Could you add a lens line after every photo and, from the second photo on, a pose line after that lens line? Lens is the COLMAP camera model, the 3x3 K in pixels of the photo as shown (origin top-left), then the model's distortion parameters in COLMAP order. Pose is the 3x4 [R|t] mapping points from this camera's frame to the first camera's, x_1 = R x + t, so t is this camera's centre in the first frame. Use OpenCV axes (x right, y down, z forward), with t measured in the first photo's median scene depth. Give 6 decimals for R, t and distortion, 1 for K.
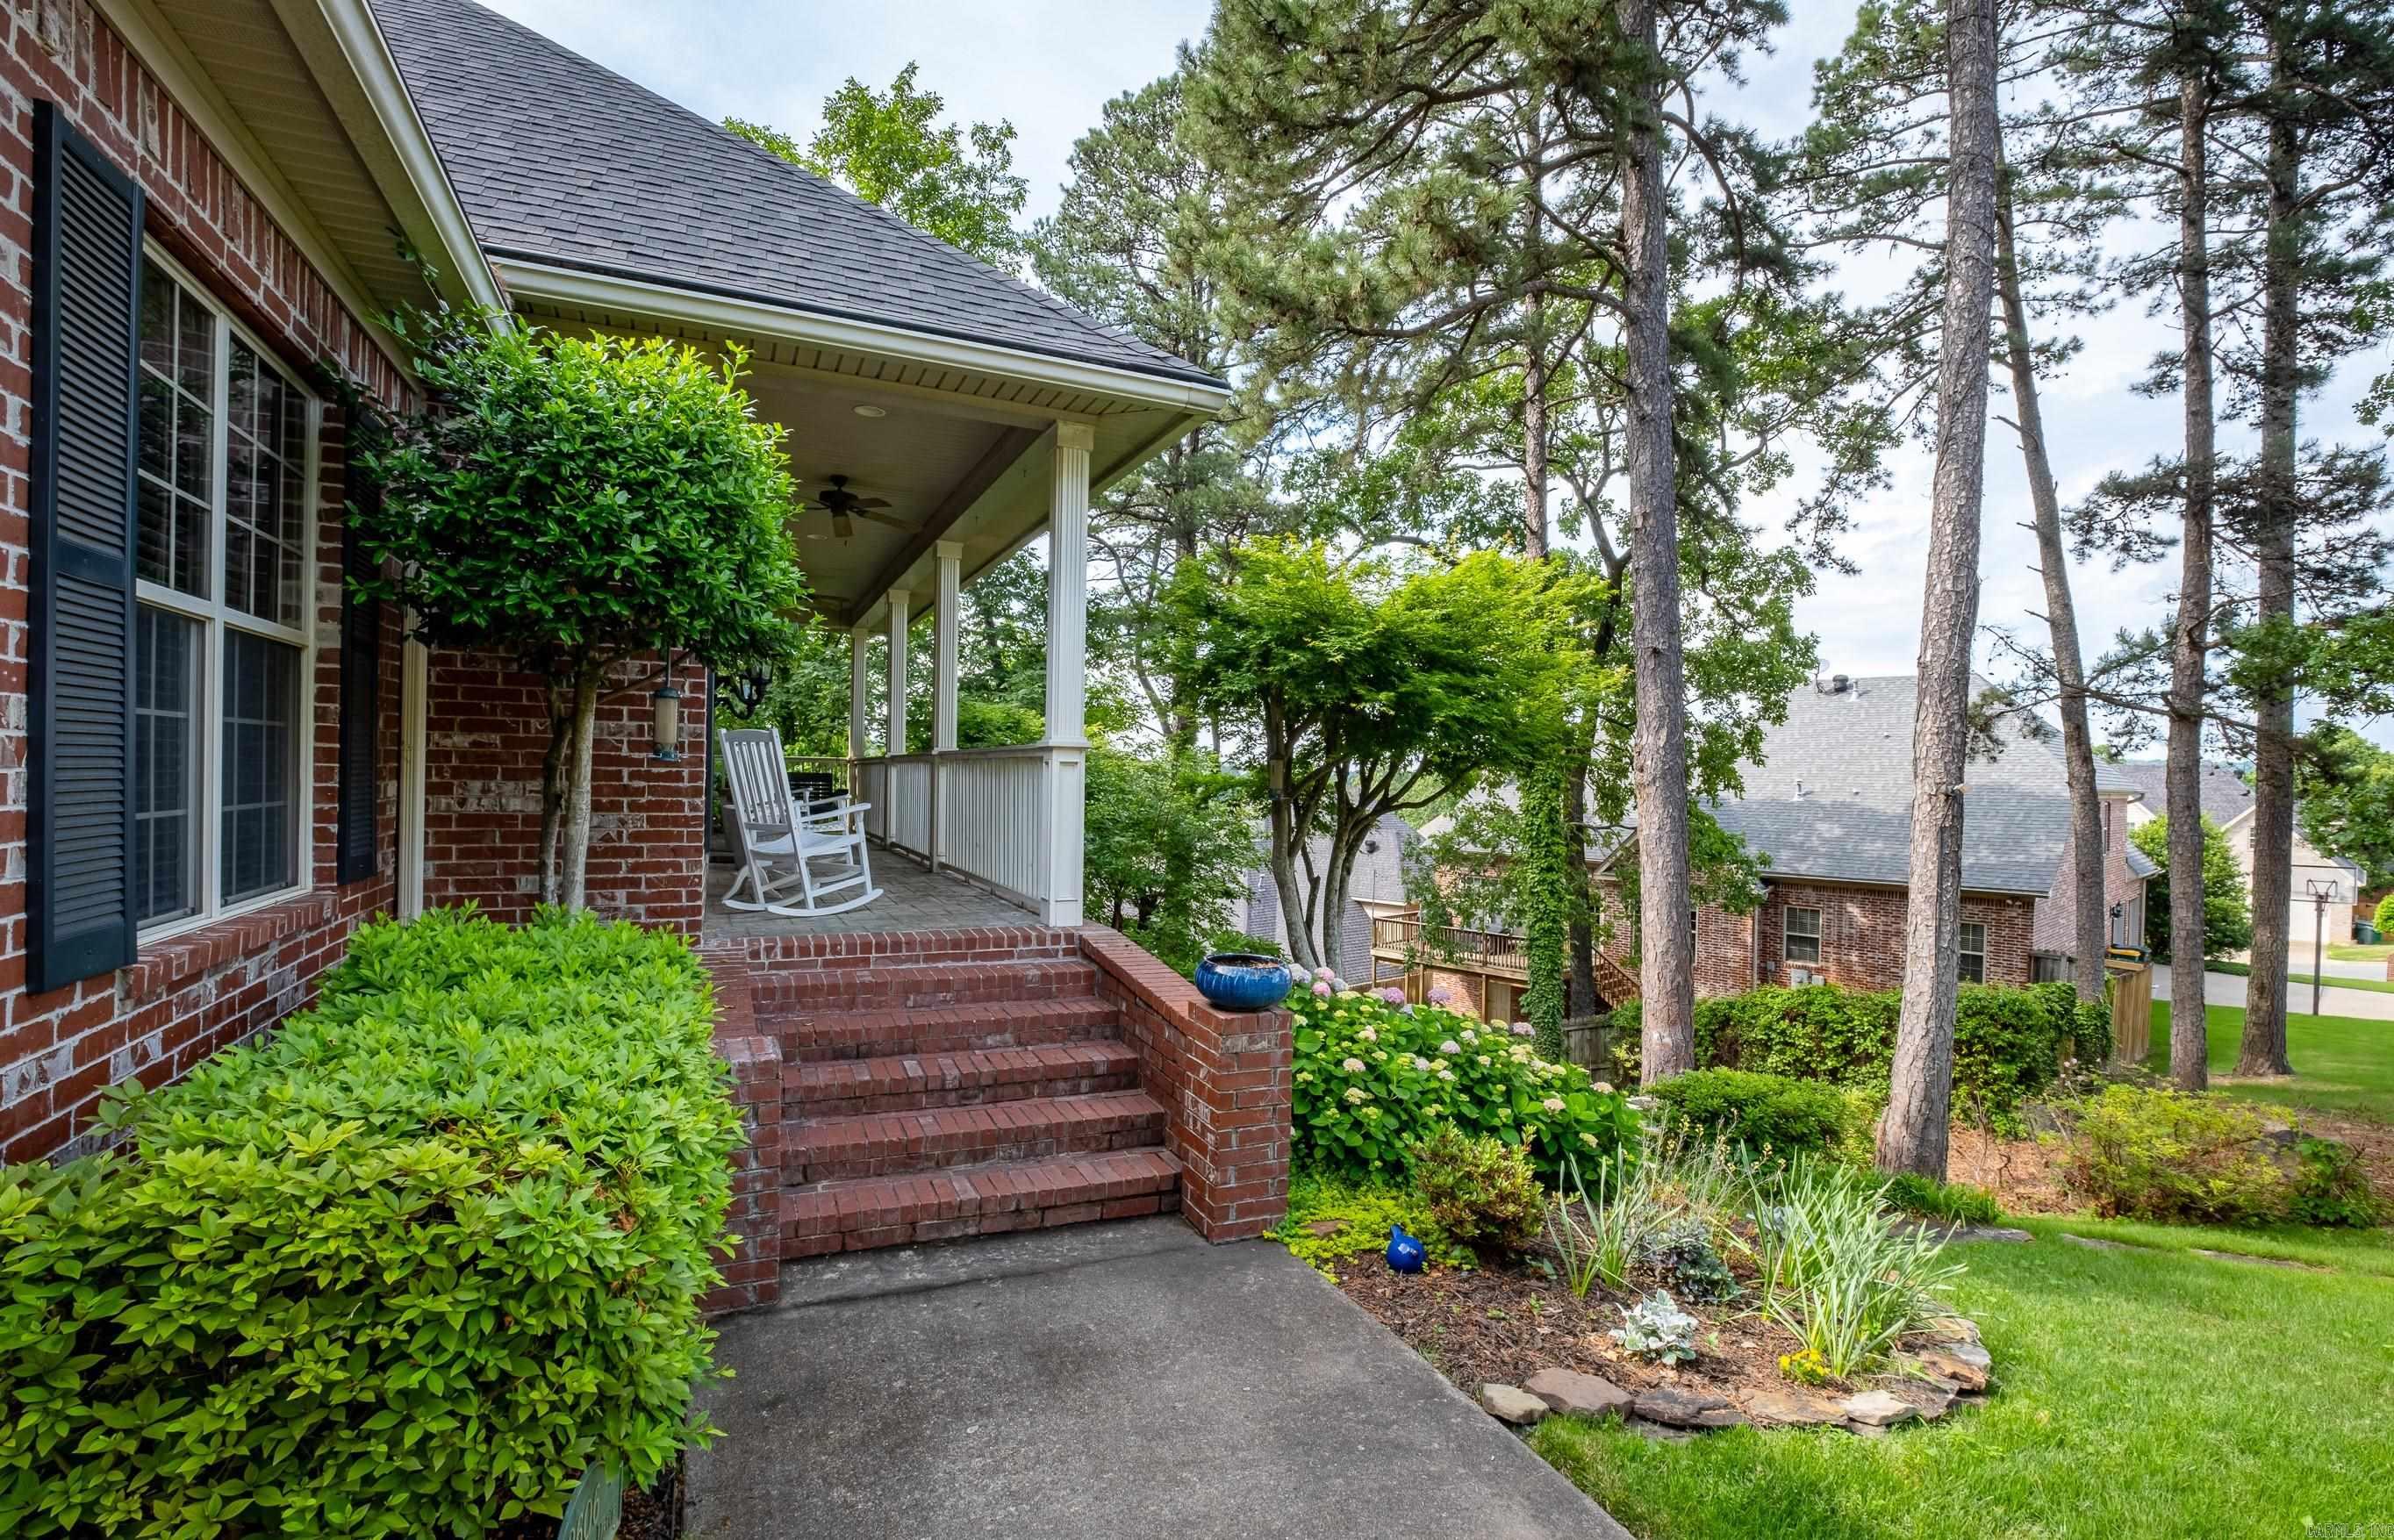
lens RADIAL K [[1097.6, 0, 1197.0], [0, 1097.6, 770.0], [0, 0, 1]] dist [-0.000393, -0.000038]
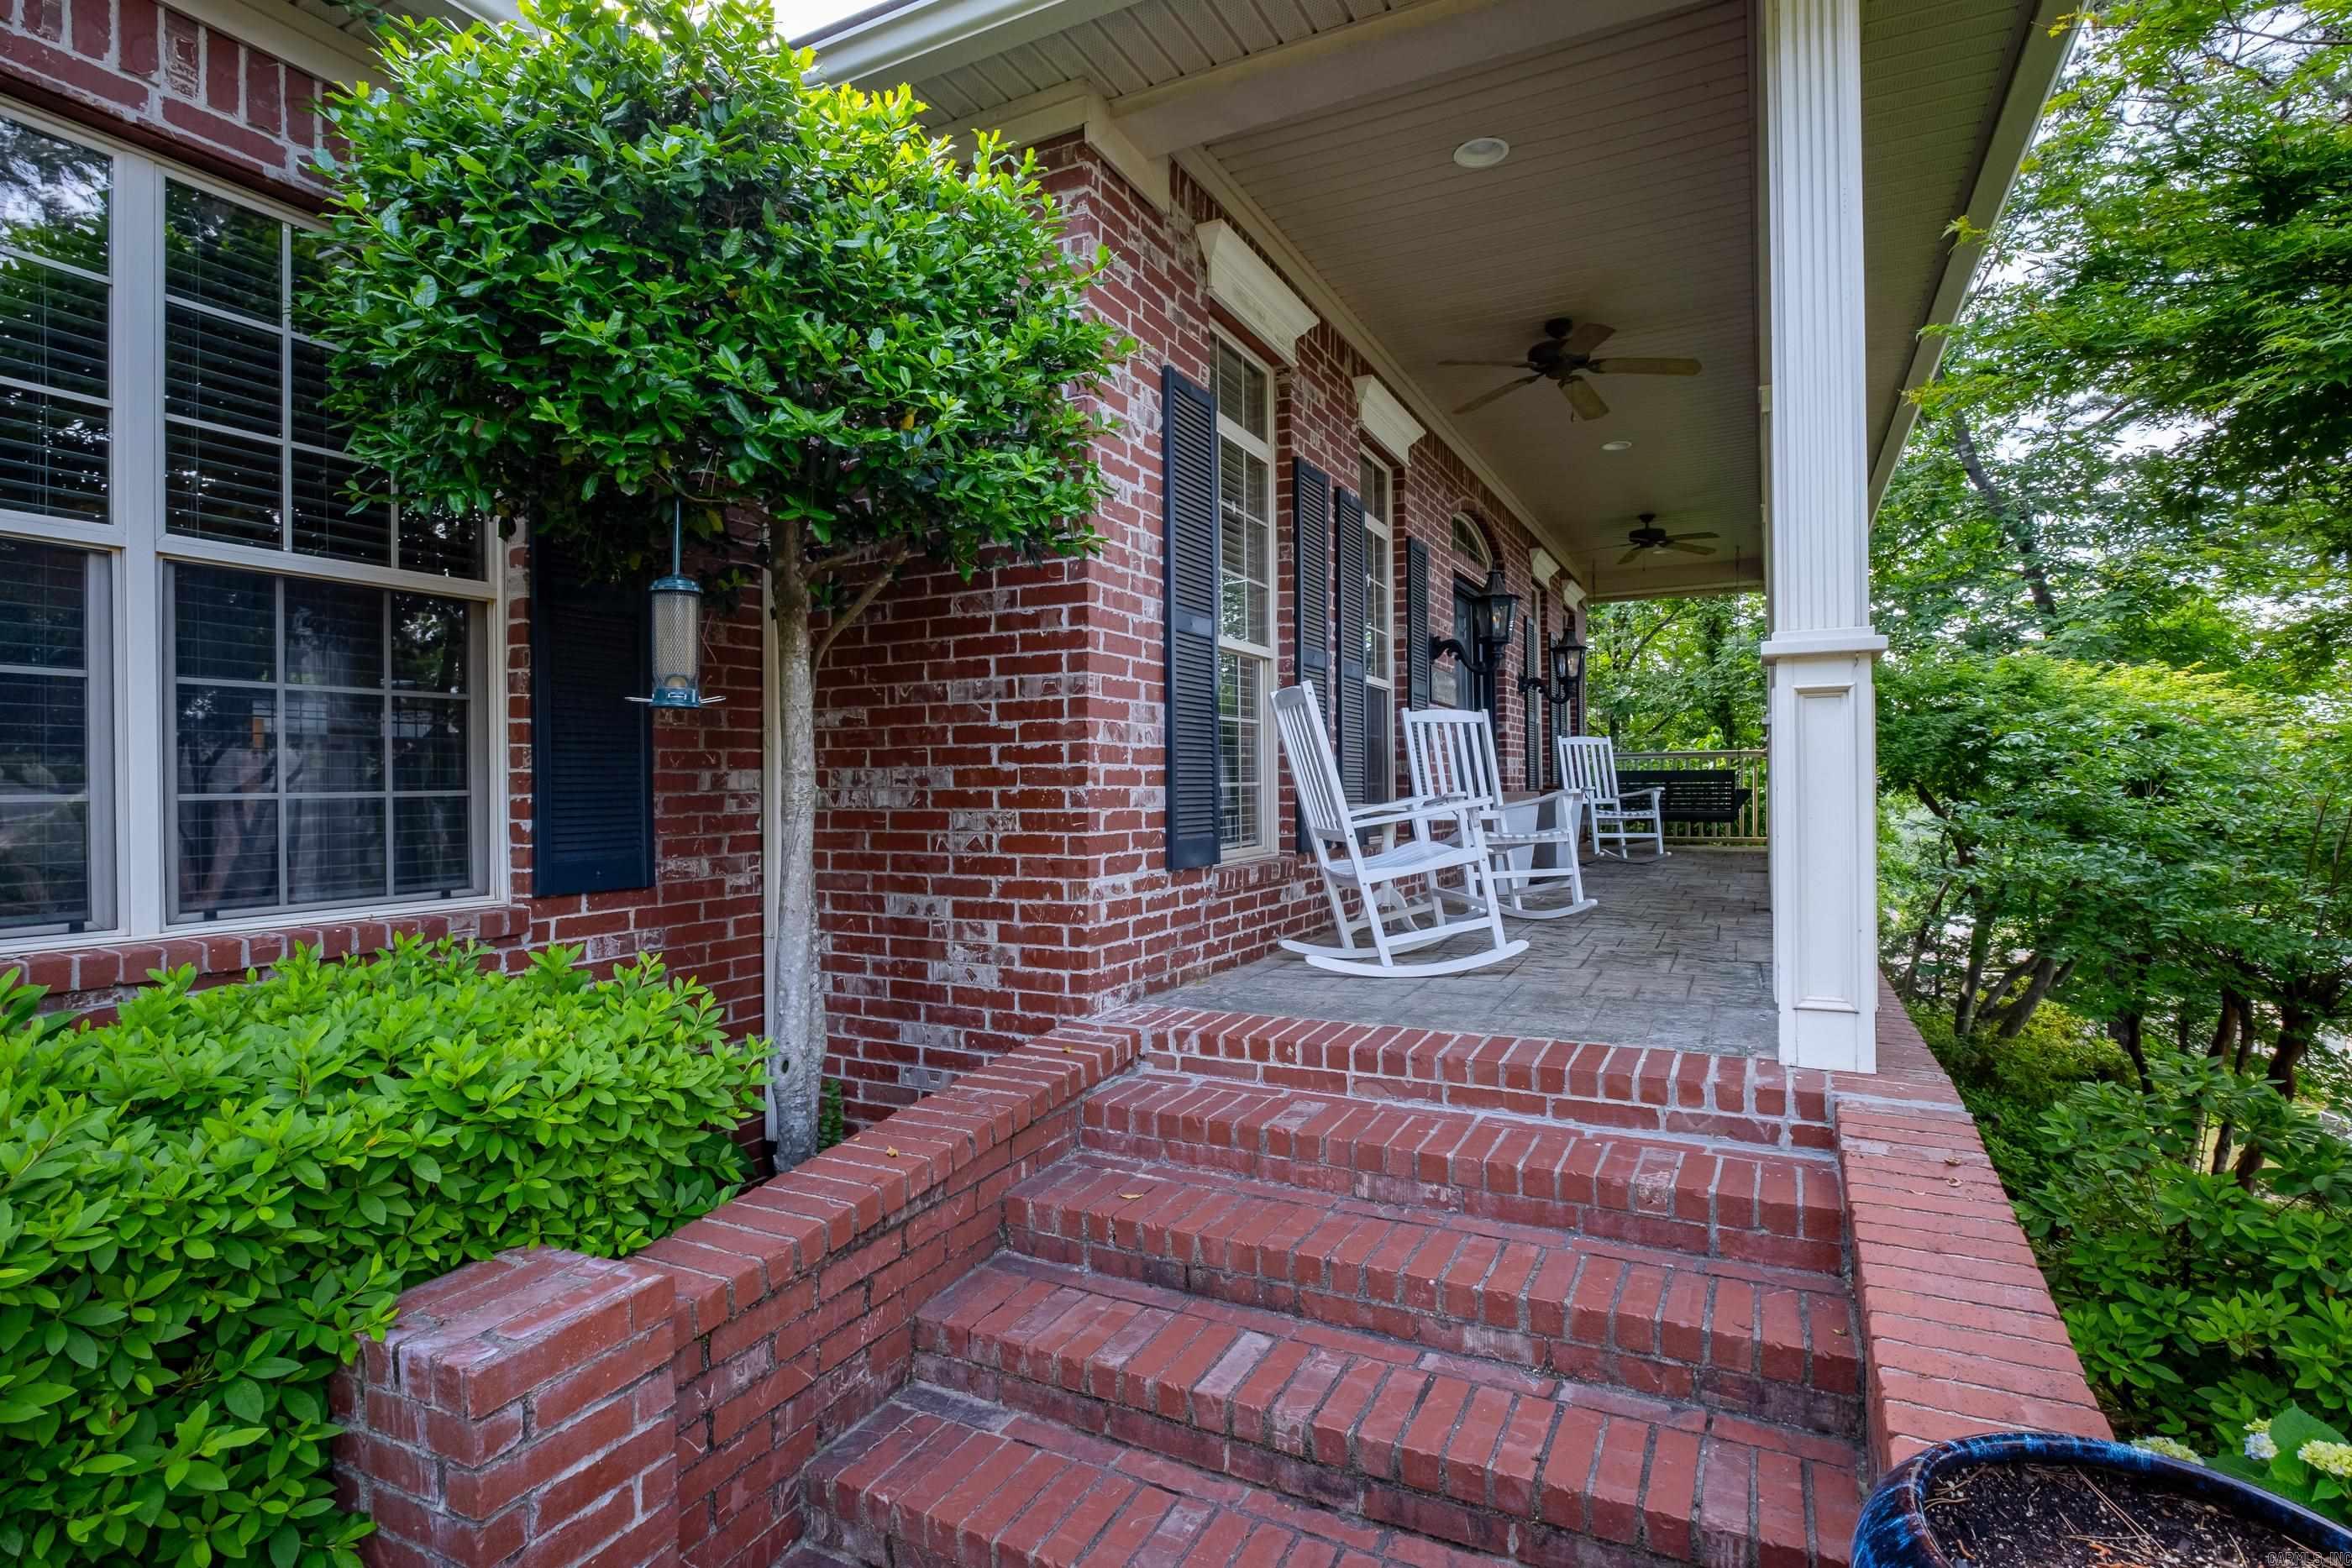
lens RADIAL K [[1053.8, 0, 1176.0], [0, 1053.8, 784.0], [0, 0, 1]] dist [-0.010528, -0.000165]
pose [[0.600913, -0.029511, -0.798770, 0.075950], [0.028931, 0.999466, -0.015162, 0.036495], [0.798791, -0.013998, 0.601446, 0.691850]]
